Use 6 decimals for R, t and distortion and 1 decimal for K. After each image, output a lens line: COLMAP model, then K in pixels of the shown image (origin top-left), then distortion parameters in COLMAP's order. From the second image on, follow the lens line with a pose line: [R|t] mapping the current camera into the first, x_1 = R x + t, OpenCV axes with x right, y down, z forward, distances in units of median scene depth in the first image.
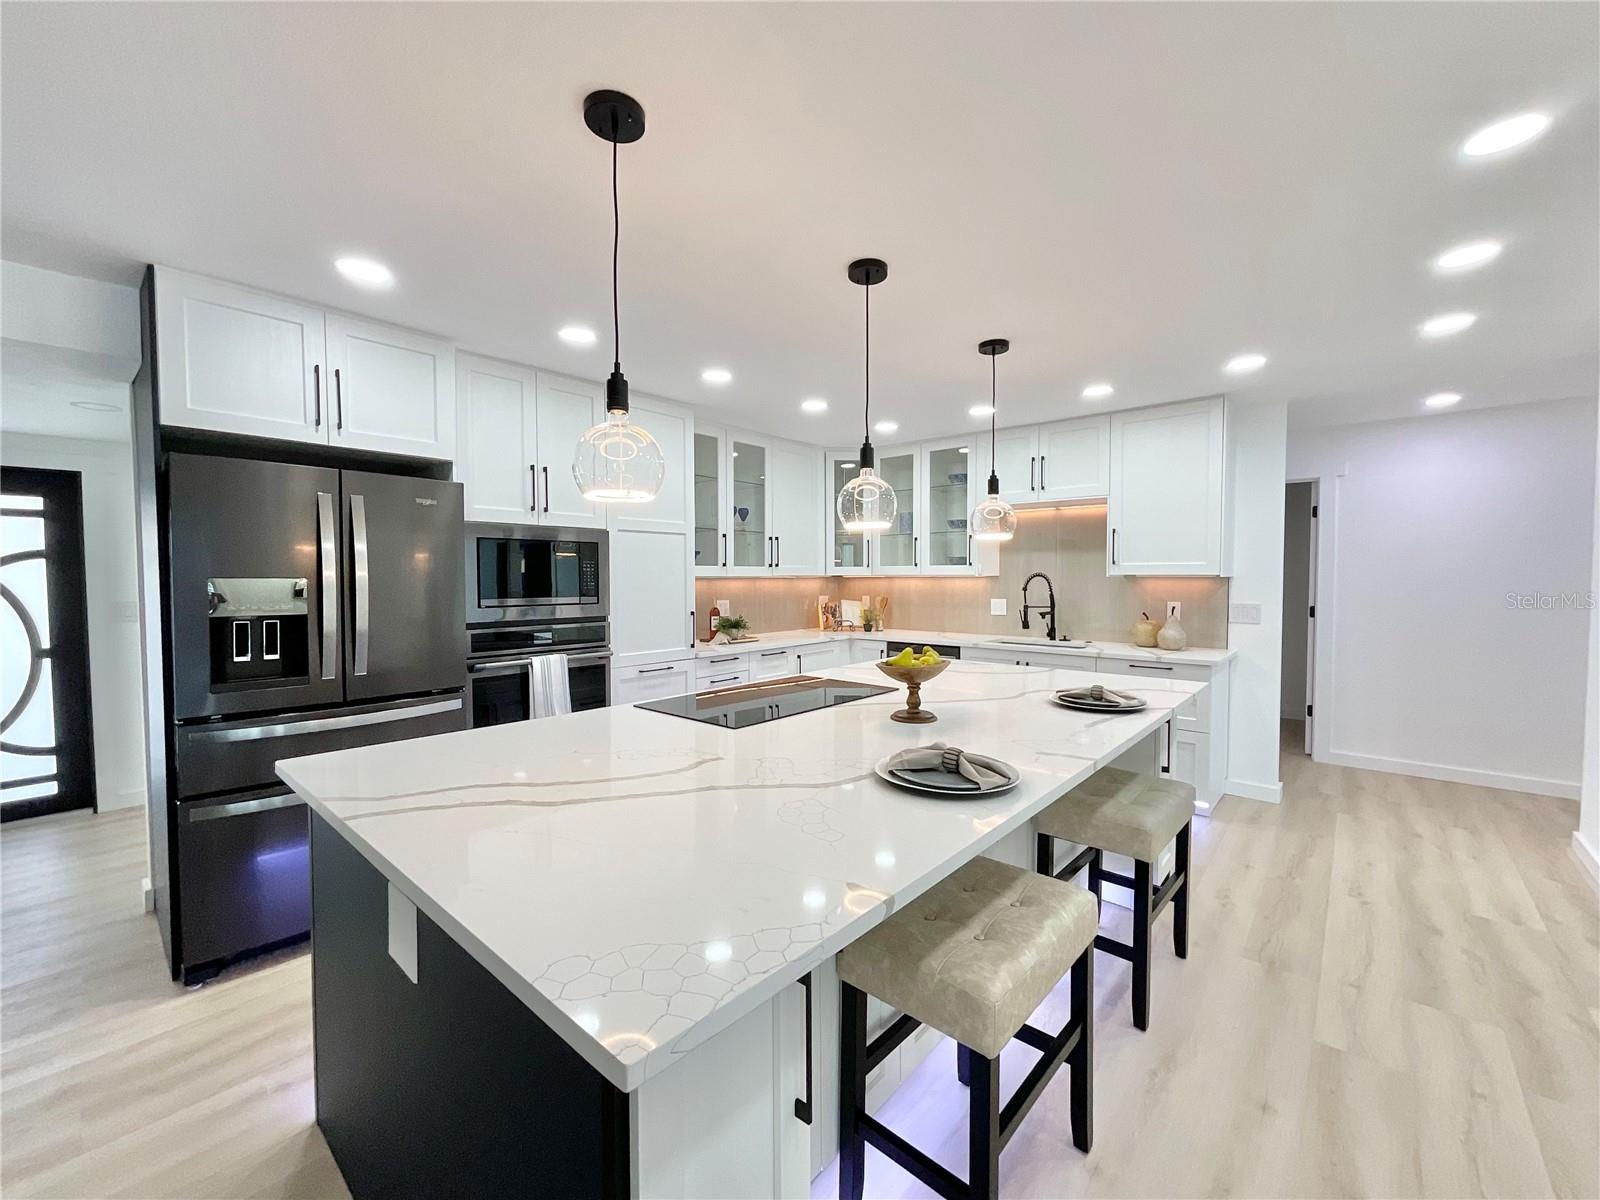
lens RADIAL K [[649.0, 0, 800.0], [0, 649.0, 597.5], [0, 0, 1]] dist [-0.001099, 0.000917]
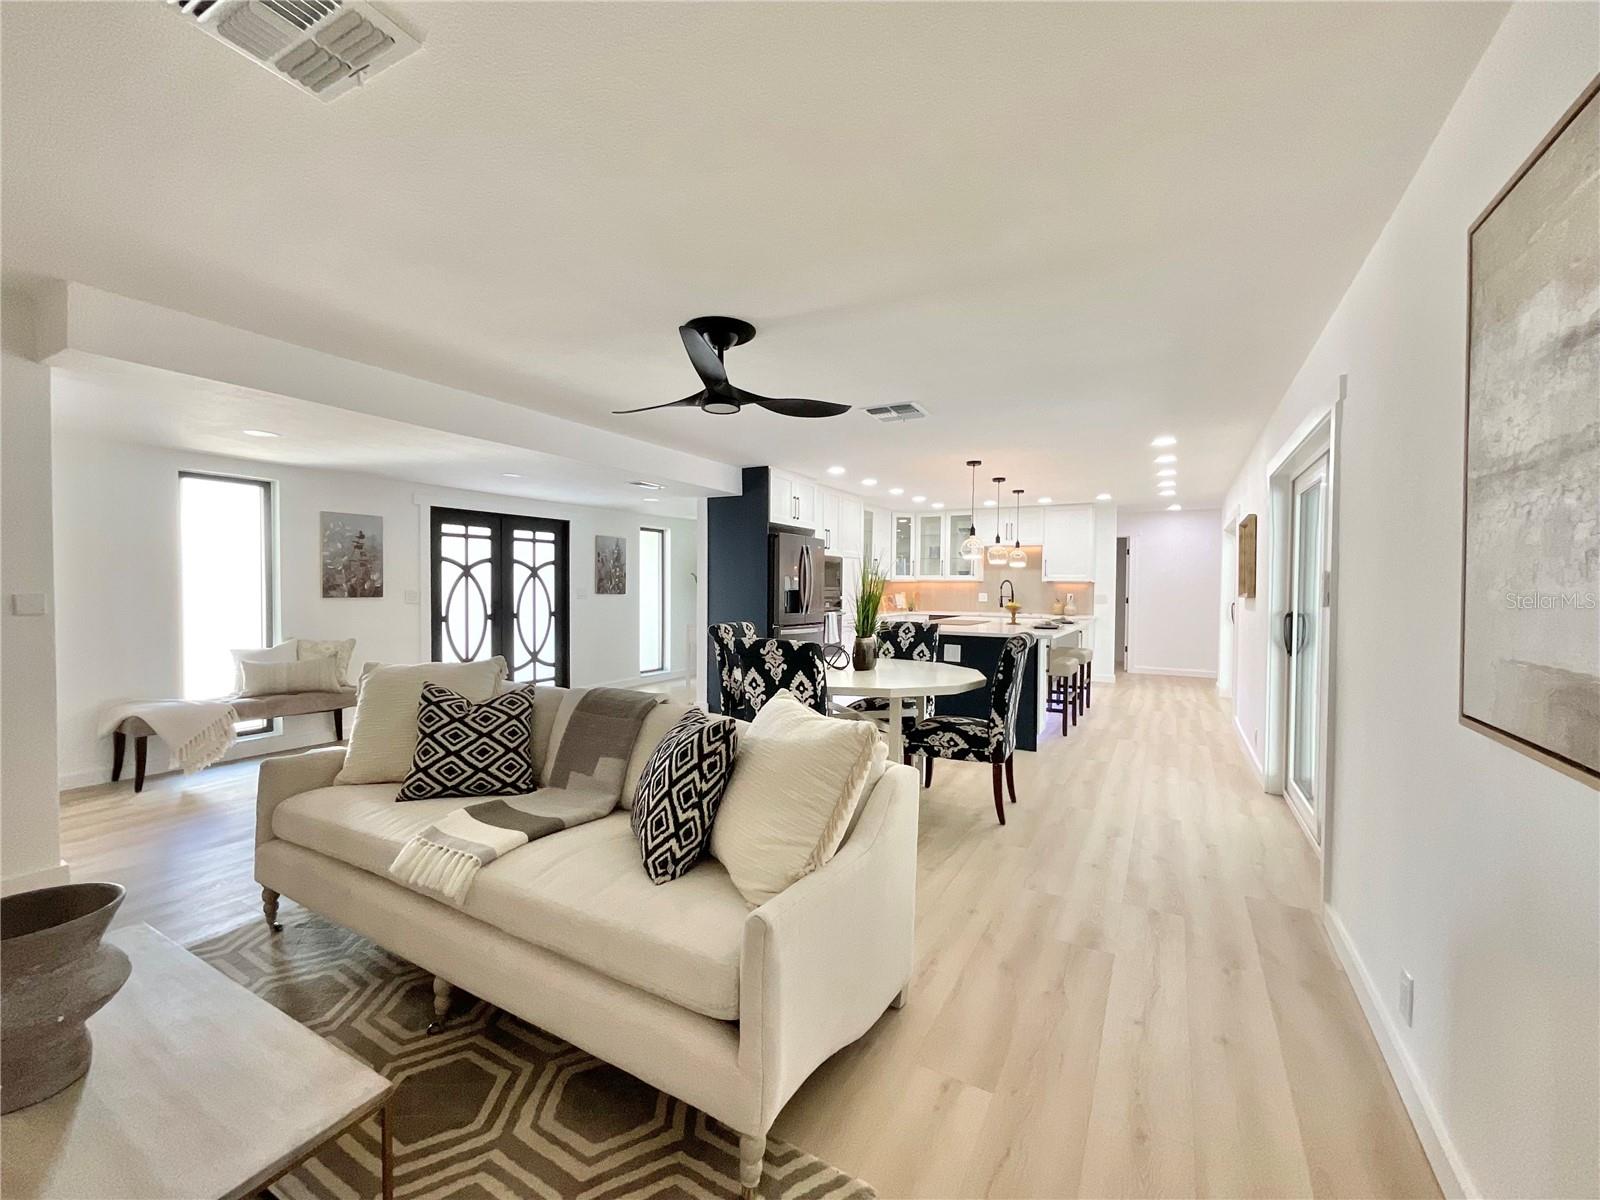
lens RADIAL K [[649.0, 0, 804.4], [0, 649.0, 596.4], [0, 0, 1]] dist [-0.001099, 0.000917]
pose [[0.978834, 0.008227, 0.204492, -0.771444], [-0.005227, 0.999871, -0.015207, 0.055612], [-0.204591, 0.013816, 0.978750, -0.983627]]
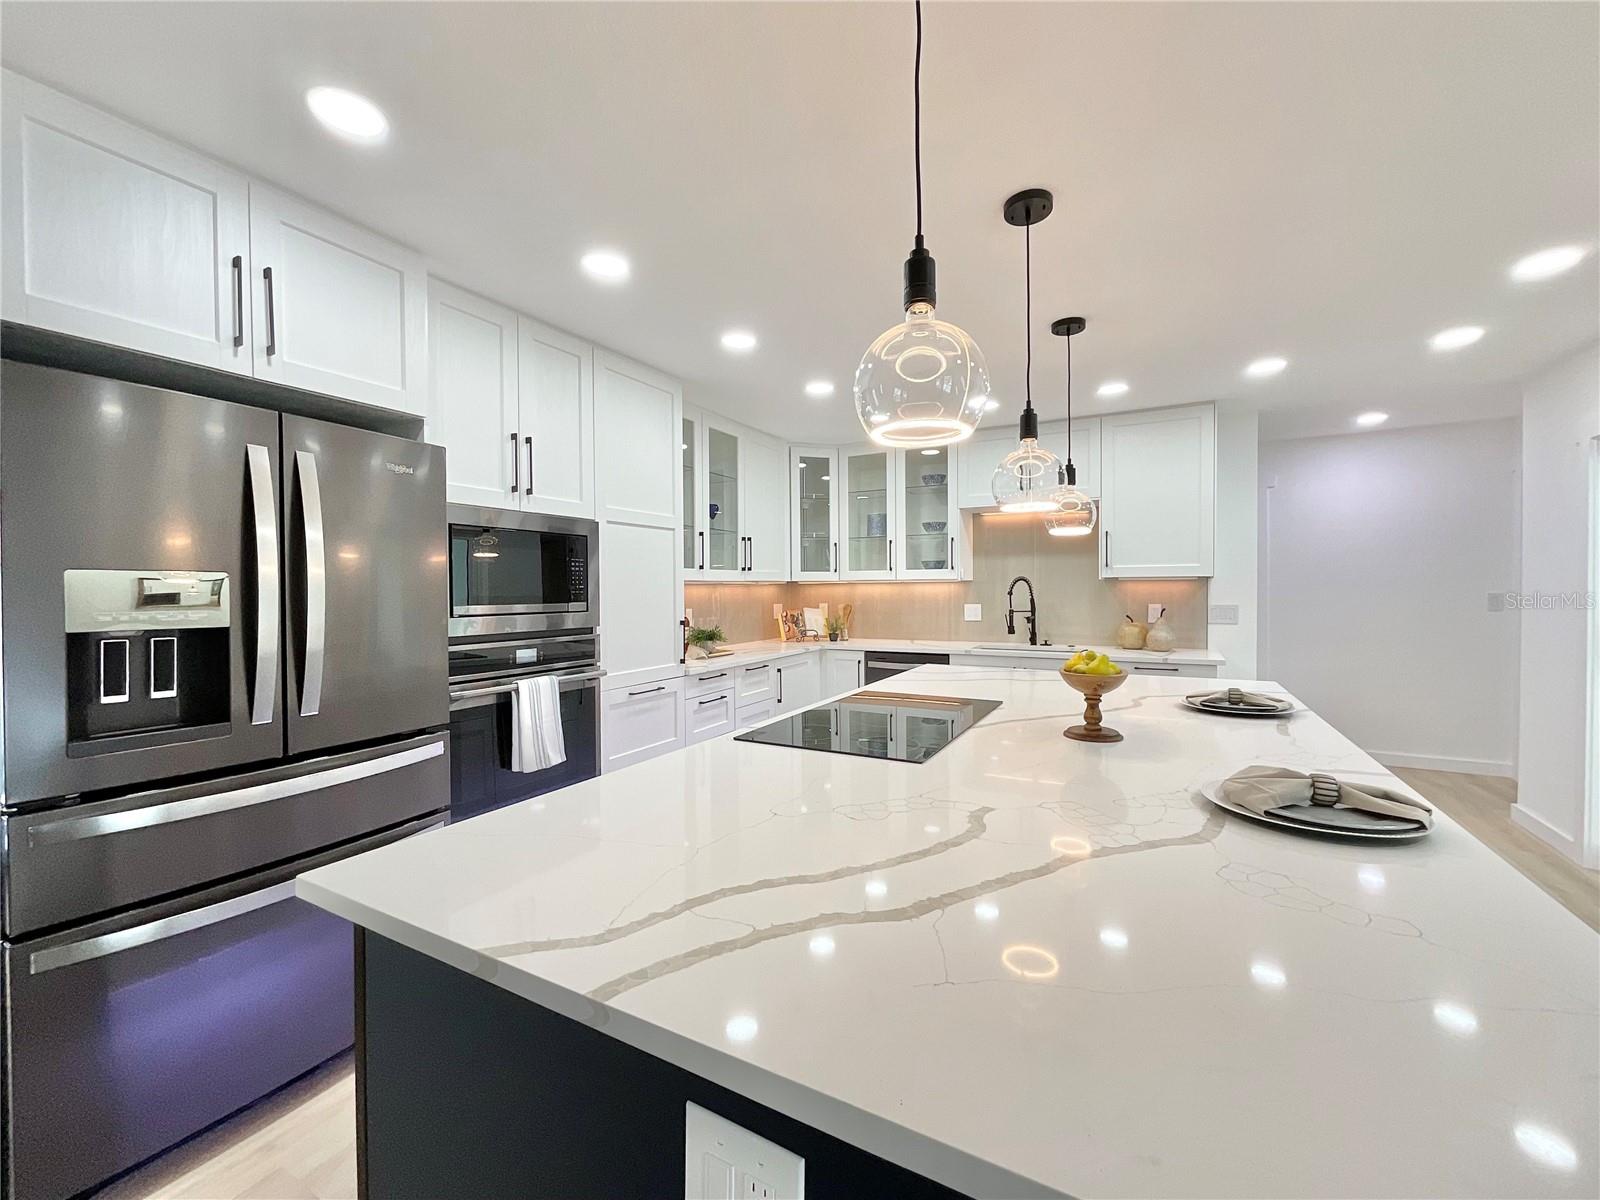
lens RADIAL K [[649.0, 0, 800.9], [0, 649.0, 598.8], [0, 0, 1]] dist [-0.001099, 0.000917]
pose [[0.975340, -0.008603, 0.220542, -0.203387], [0.012702, 0.999772, -0.017175, 0.009633], [-0.220344, 0.019553, 0.975226, 0.138832]]
